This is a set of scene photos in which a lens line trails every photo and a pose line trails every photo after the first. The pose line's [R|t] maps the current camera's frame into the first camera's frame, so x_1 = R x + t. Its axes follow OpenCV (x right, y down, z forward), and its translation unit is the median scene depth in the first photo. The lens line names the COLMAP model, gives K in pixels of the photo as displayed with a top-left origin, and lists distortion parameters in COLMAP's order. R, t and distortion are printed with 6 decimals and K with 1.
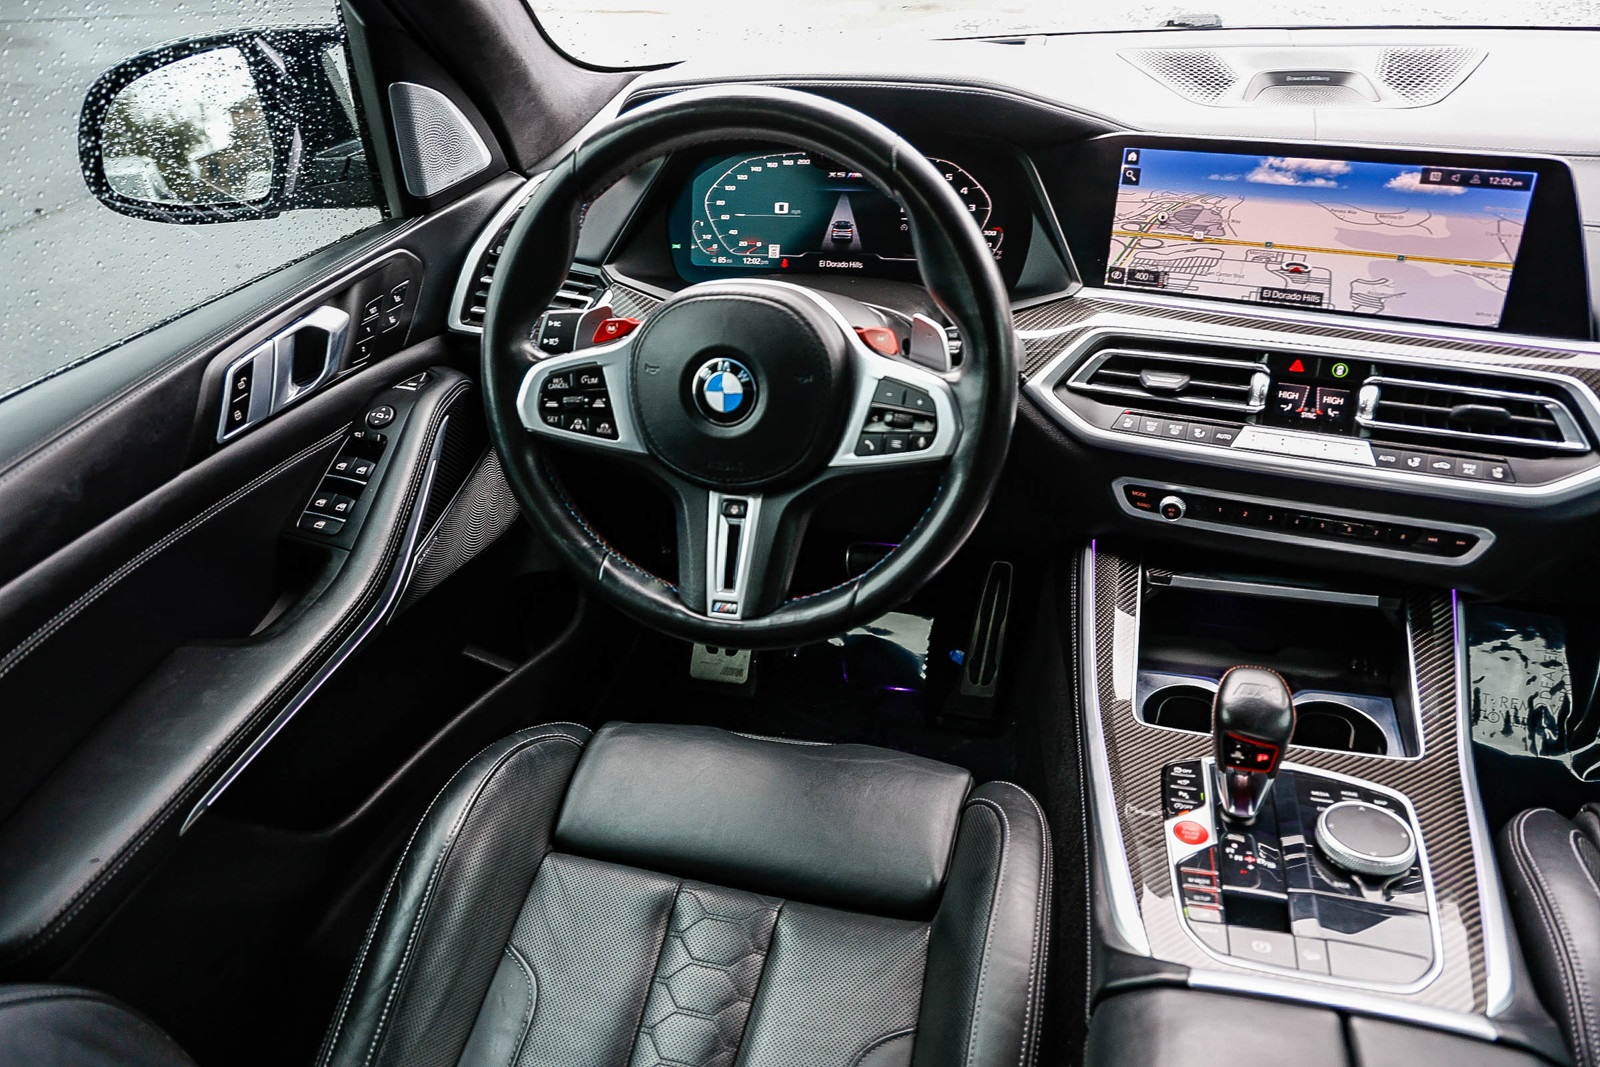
lens RADIAL K [[1115.0, 0, 807.0], [0, 1115.0, 536.3], [0, 0, 1]] dist [-0.051860, 0.047386]
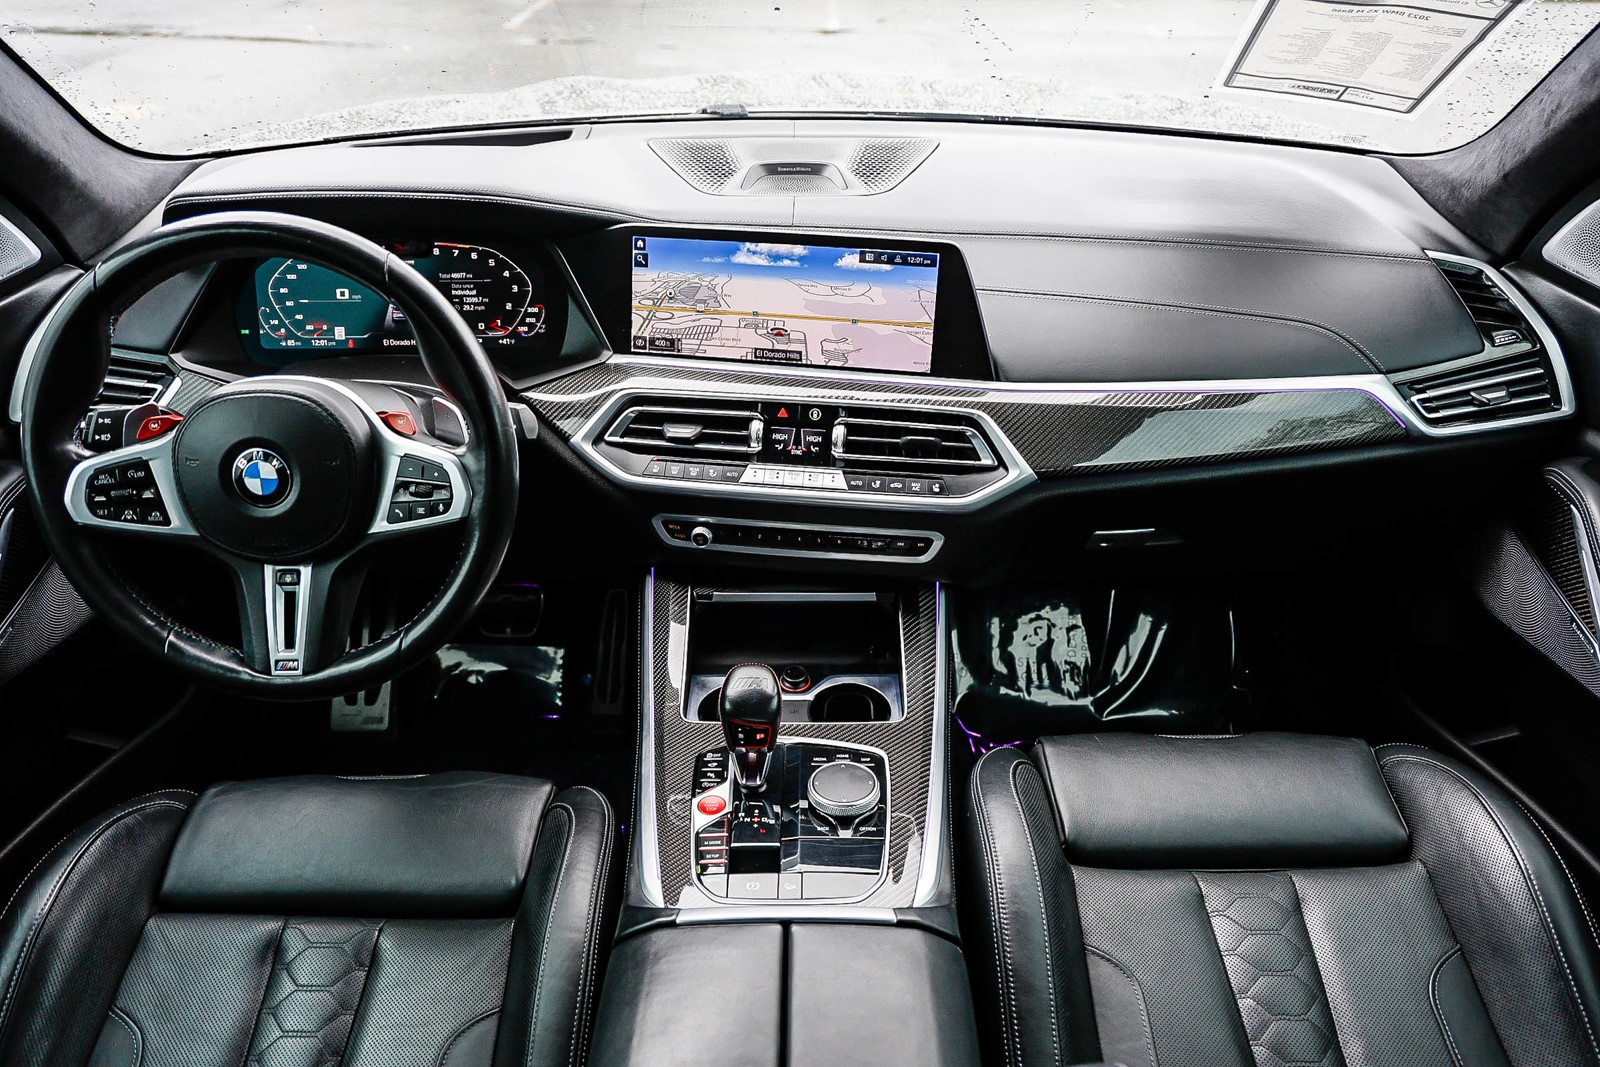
lens RADIAL K [[1115.0, 0, 807.0], [0, 1115.0, 536.3], [0, 0, 1]] dist [-0.051860, 0.047386]
pose [[0.963994, -0.091130, 0.249823, 0.149795], [0.095632, 0.995399, -0.005918, -0.008464], [-0.248135, 0.029596, 0.968273, -0.195066]]
